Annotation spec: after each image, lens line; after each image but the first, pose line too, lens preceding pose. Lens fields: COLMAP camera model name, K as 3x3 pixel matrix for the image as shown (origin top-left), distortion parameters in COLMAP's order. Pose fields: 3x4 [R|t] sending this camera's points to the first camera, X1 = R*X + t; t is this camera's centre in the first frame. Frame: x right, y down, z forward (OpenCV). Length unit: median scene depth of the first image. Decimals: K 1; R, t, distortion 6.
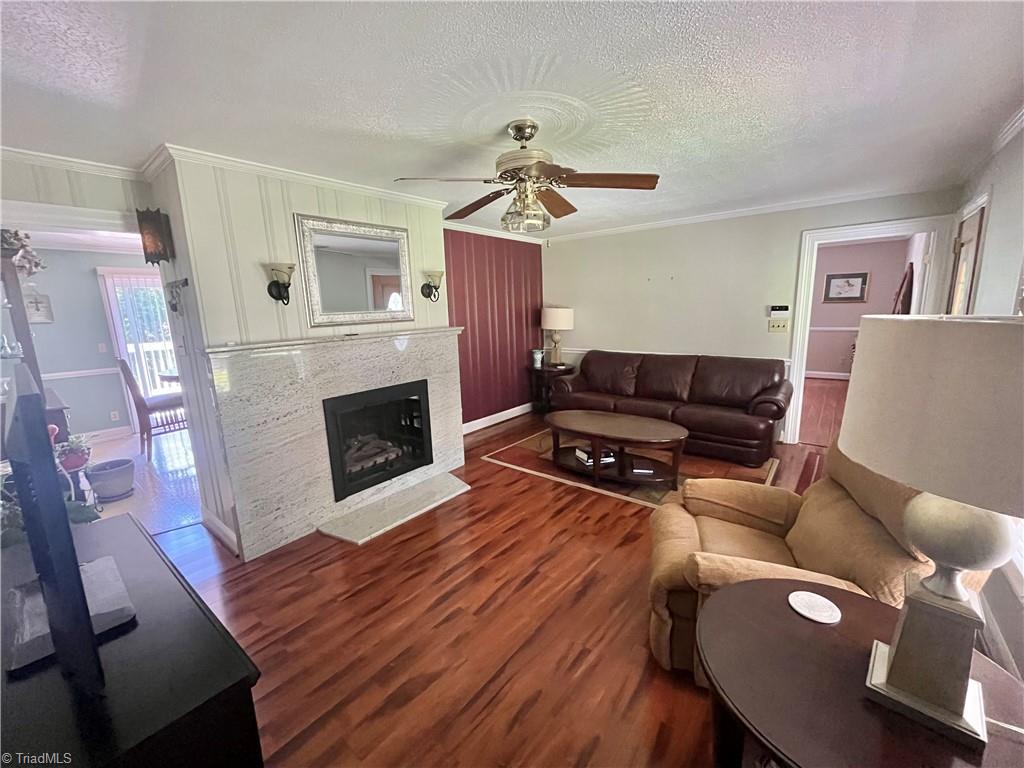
lens RADIAL K [[410.0, 0, 512.8], [0, 410.0, 382.3], [0, 0, 1]] dist [-0.001798, 0.000479]
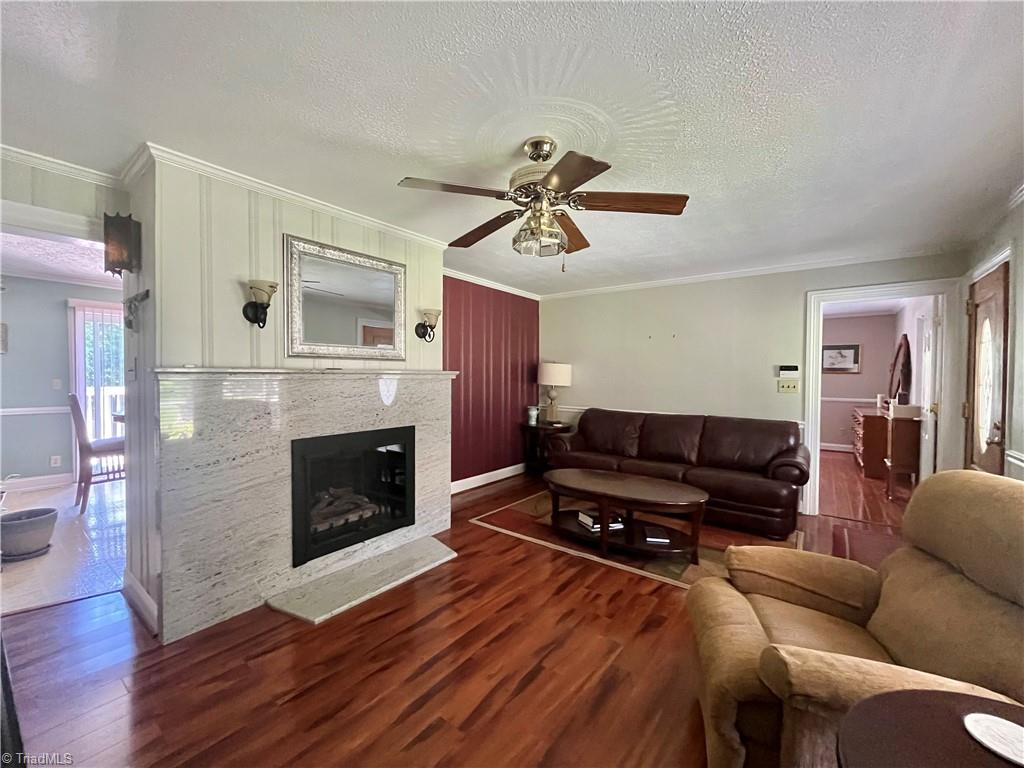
lens RADIAL K [[410.0, 0, 511.8], [0, 410.0, 384.0], [0, 0, 1]] dist [-0.001798, 0.000479]
pose [[0.998832, 0.039120, 0.028376, -0.033455], [-0.034041, 0.986290, -0.161470, 0.049468], [-0.034304, 0.160316, 0.986470, 0.120881]]
